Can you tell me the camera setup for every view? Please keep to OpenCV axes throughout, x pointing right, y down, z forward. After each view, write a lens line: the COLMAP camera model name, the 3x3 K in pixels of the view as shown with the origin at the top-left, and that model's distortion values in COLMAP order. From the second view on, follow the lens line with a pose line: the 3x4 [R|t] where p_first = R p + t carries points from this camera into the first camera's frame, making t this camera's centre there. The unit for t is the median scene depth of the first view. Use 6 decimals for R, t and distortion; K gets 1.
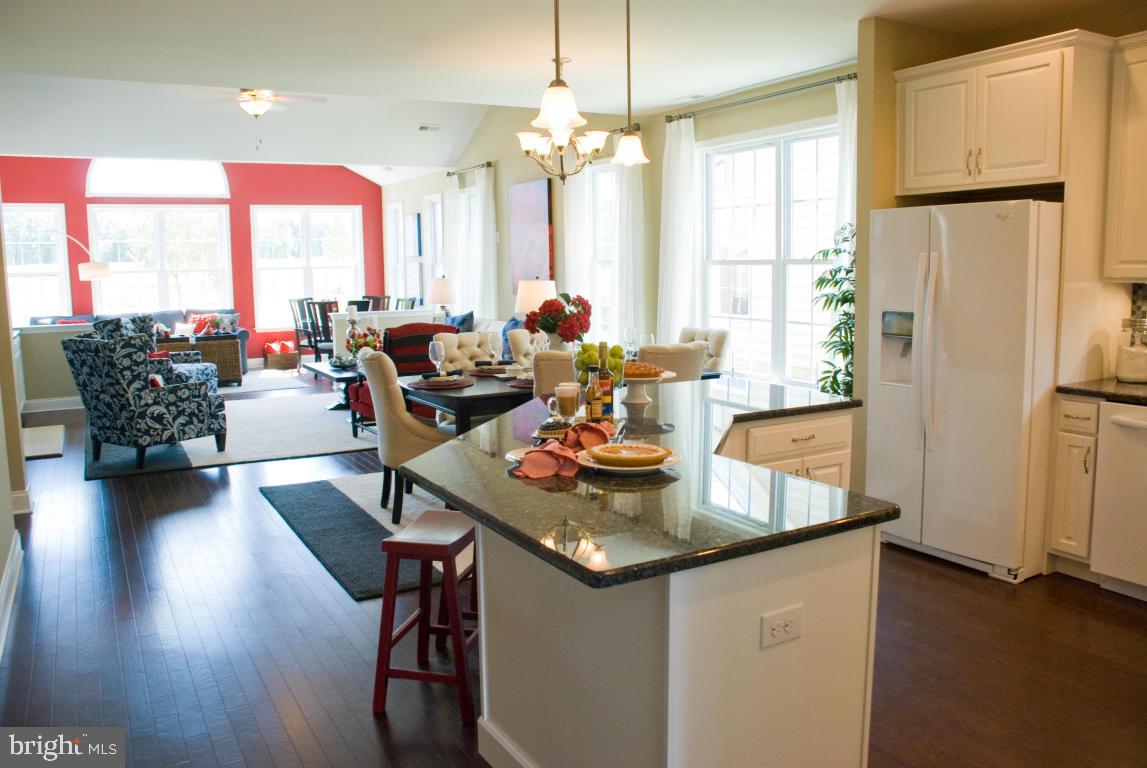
lens RADIAL K [[889.1, 0, 579.0], [0, 889.1, 380.3], [0, 0, 1]] dist [-0.093667, 0.024540]
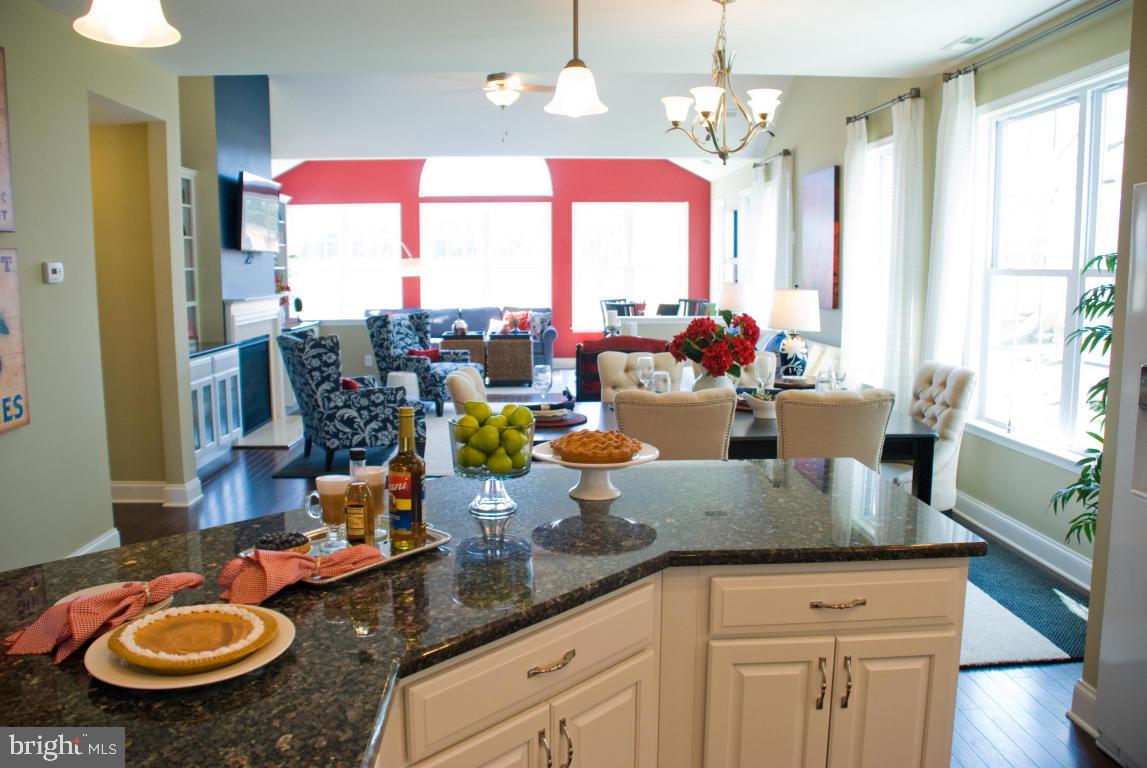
lens RADIAL K [[889.1, 0, 572.5], [0, 889.1, 387.0], [0, 0, 1]] dist [-0.093667, 0.024540]
pose [[0.892547, 0.072031, -0.445165, 0.172320], [-0.068595, 0.997360, 0.023848, -0.035096], [0.445707, 0.009250, 0.895131, 0.225555]]
